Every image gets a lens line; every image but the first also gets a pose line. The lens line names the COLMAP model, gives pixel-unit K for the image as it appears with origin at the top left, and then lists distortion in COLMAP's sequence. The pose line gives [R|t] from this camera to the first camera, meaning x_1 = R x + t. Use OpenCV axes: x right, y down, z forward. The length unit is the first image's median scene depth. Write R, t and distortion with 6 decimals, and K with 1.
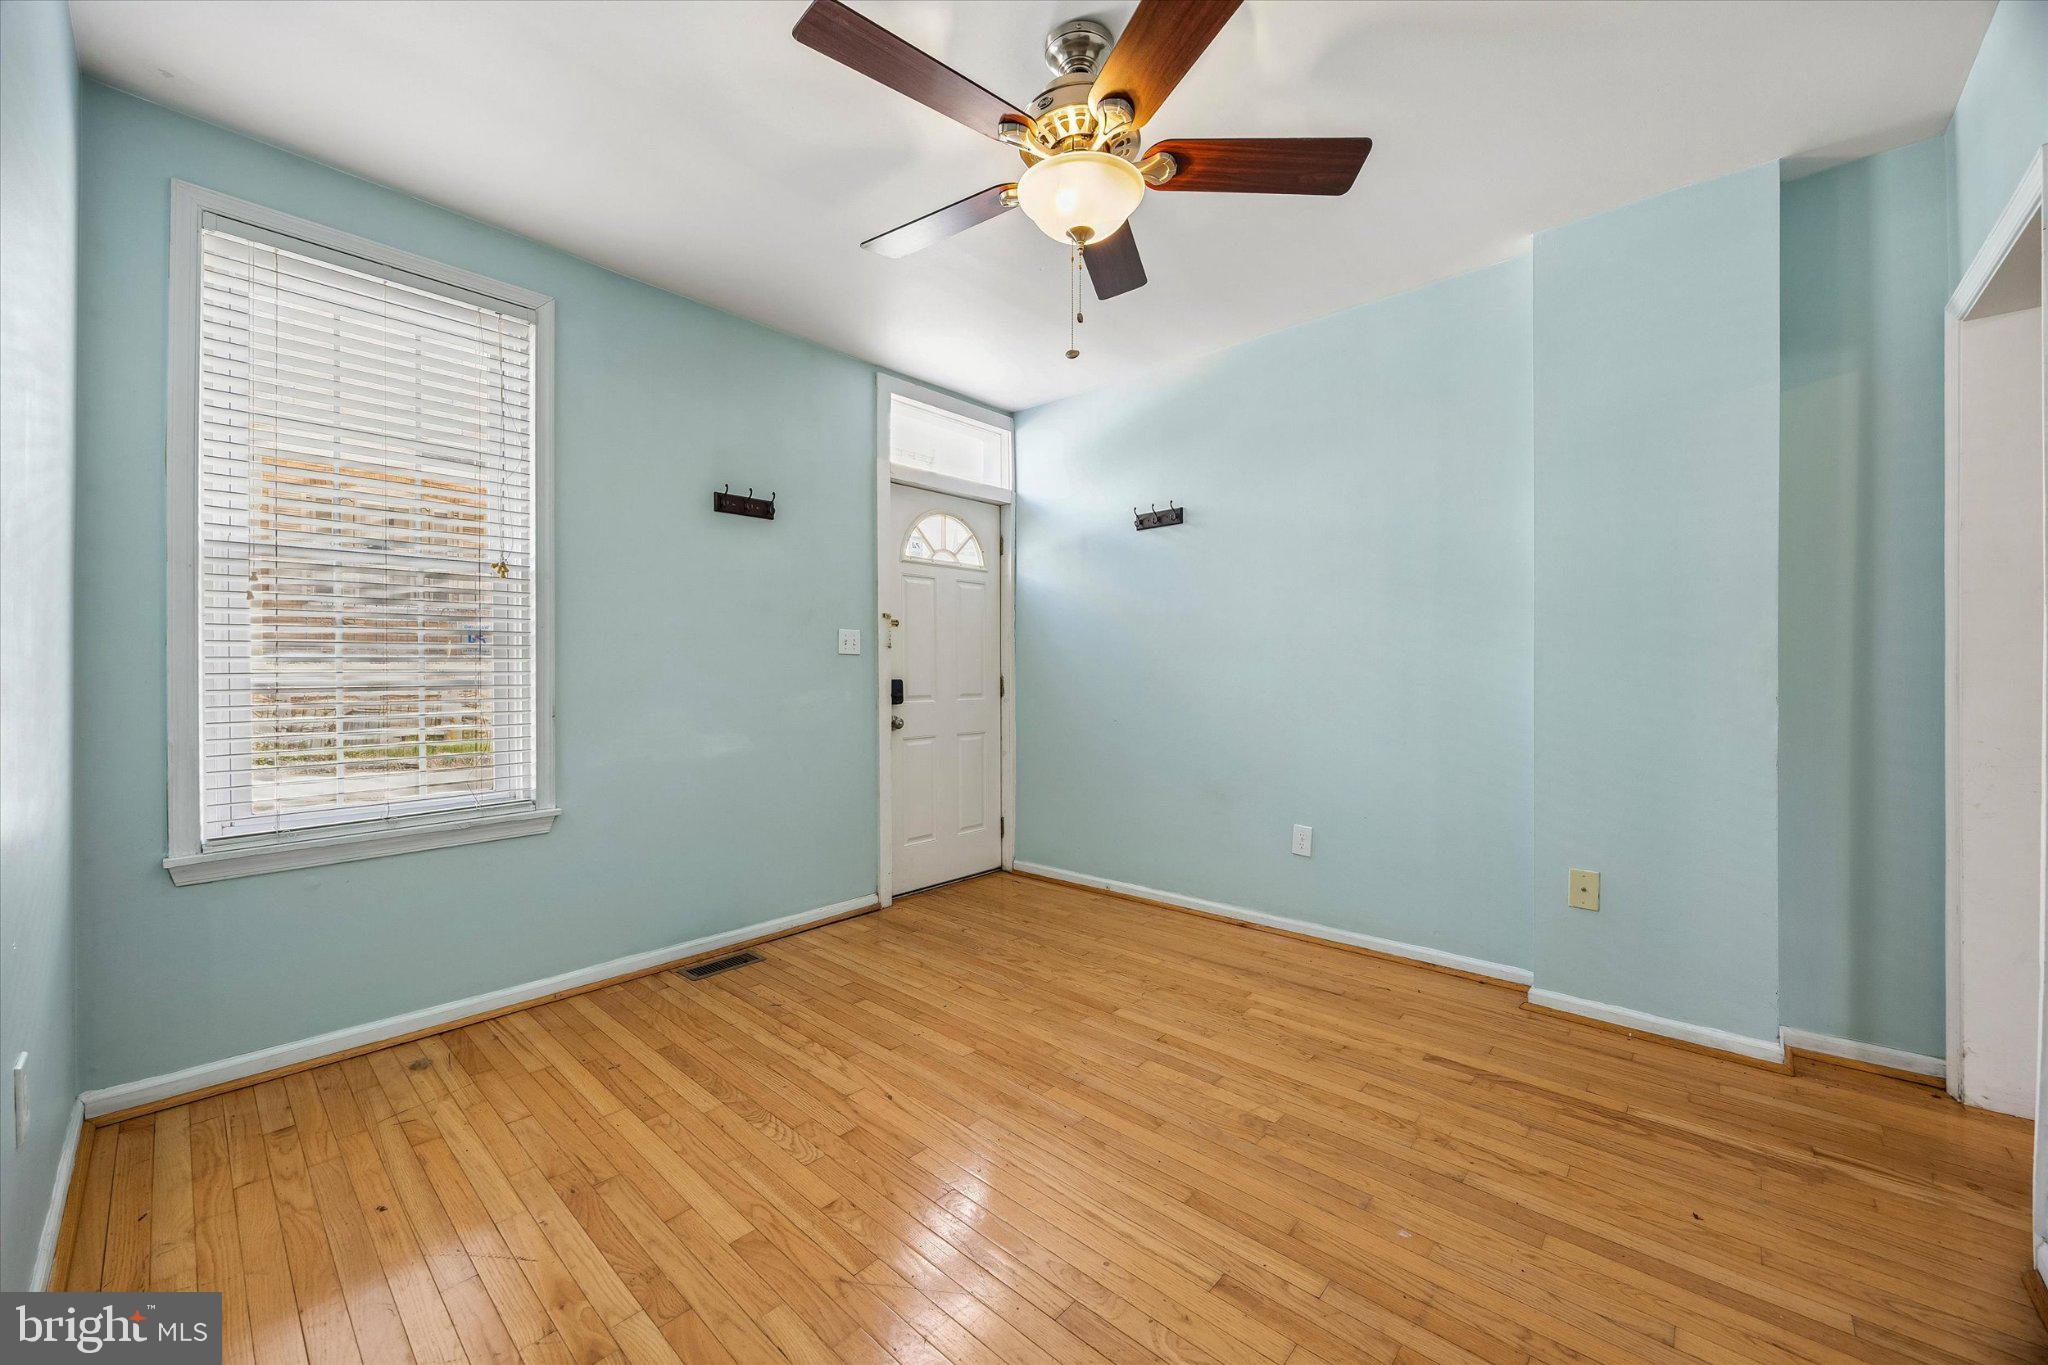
lens RADIAL K [[777.0, 0, 1033.9], [0, 777.0, 675.7], [0, 0, 1]] dist [-0.004477, -0.000268]
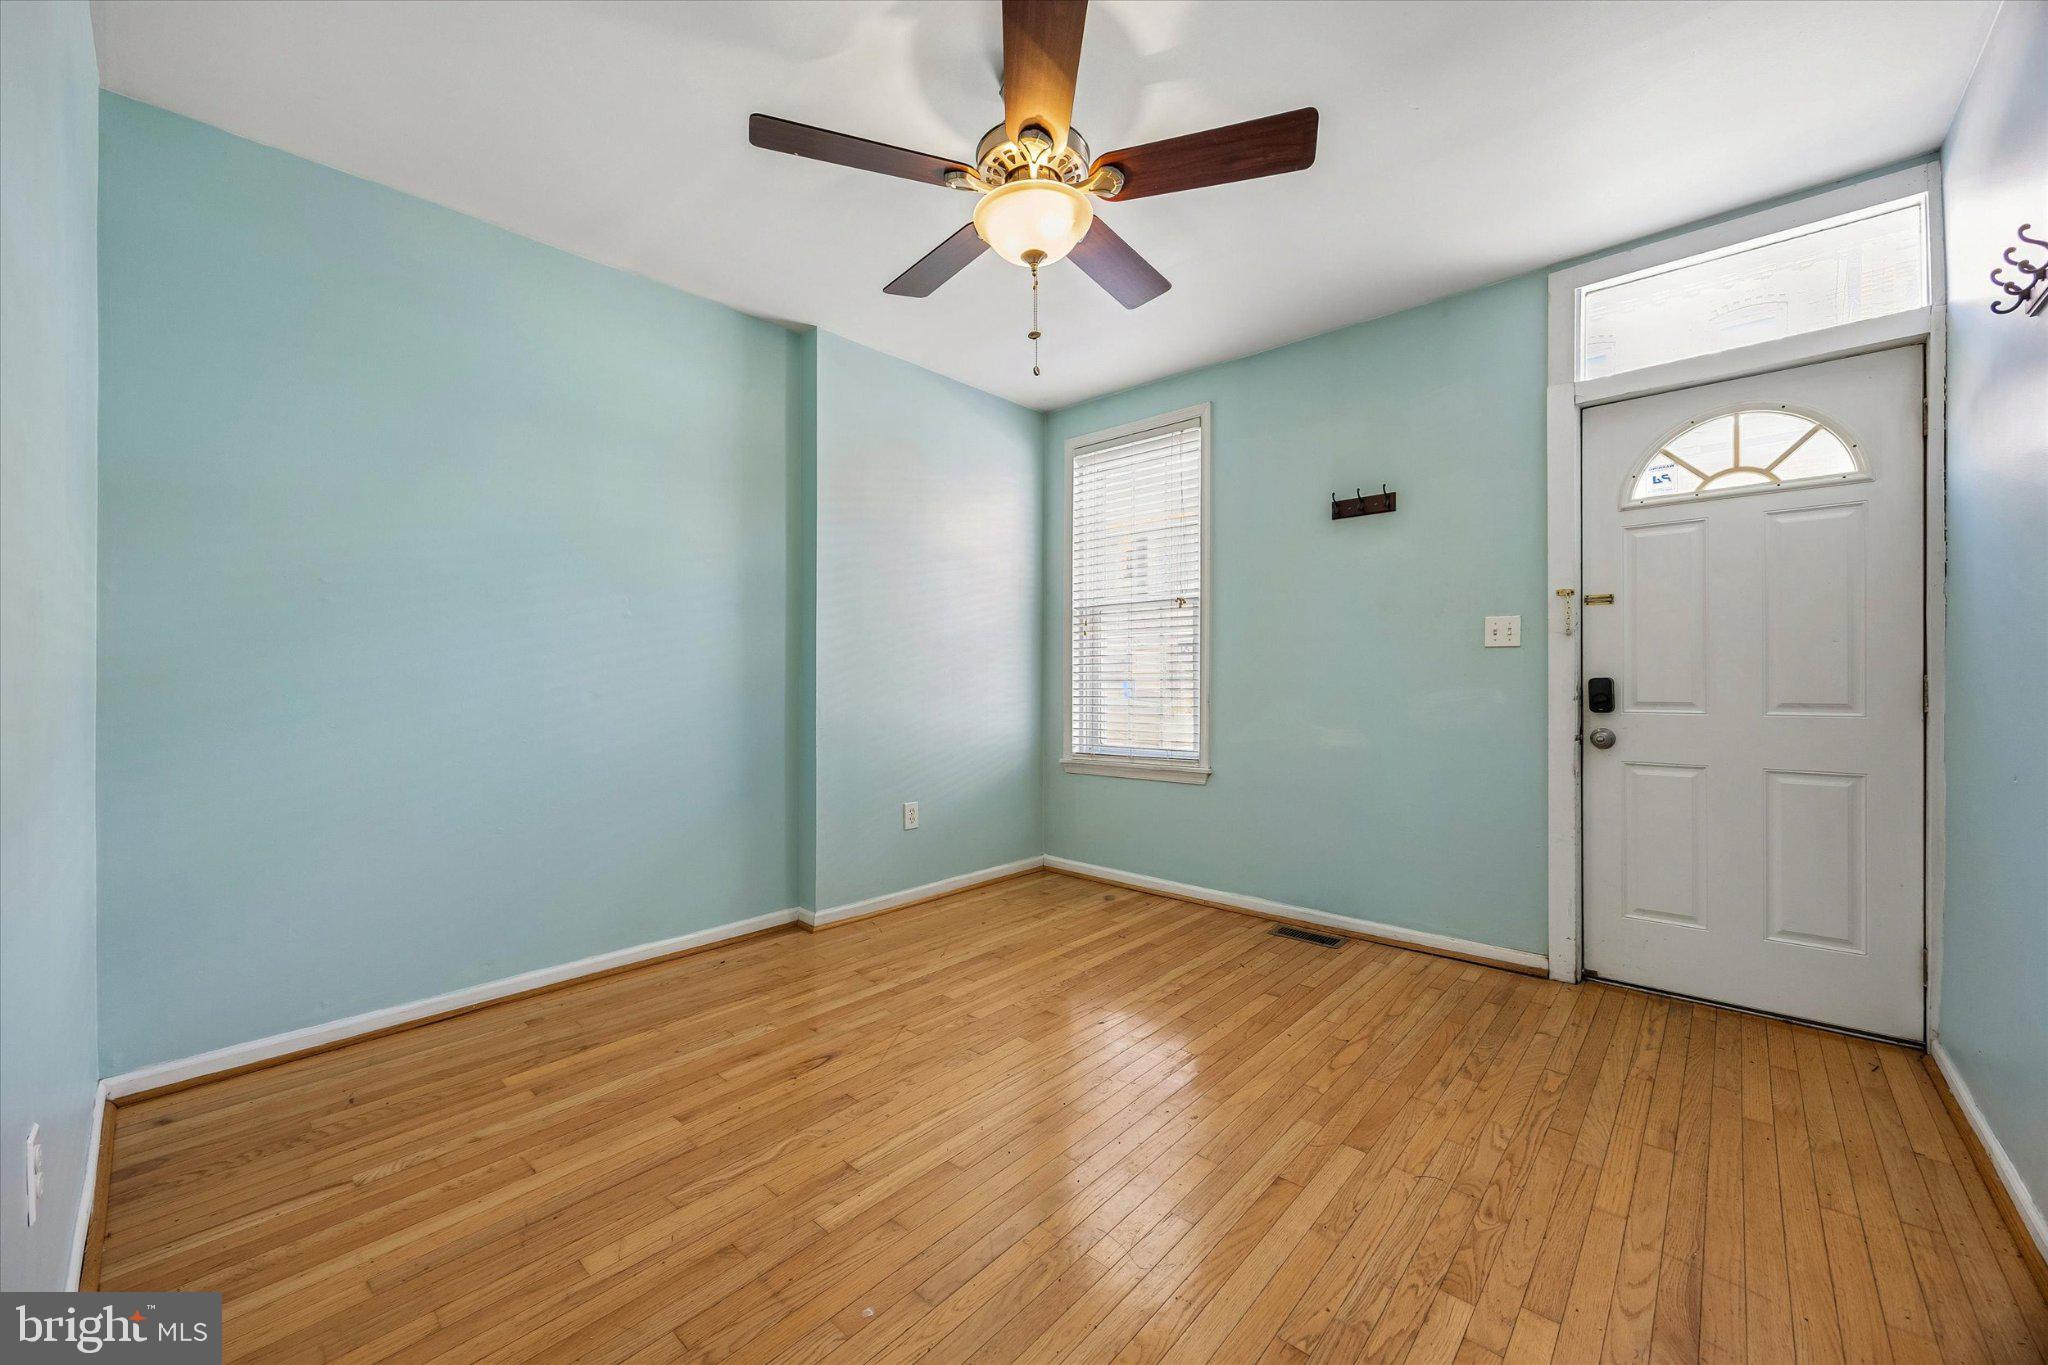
lens RADIAL K [[777.0, 0, 1033.9], [0, 777.0, 675.7], [0, 0, 1]] dist [-0.004477, -0.000268]
pose [[0.000009, 0.001191, -0.999999, 0.728171], [-0.000426, 0.999999, 0.001191, 0.002987], [1.000000, 0.000426, 0.000010, 0.641736]]
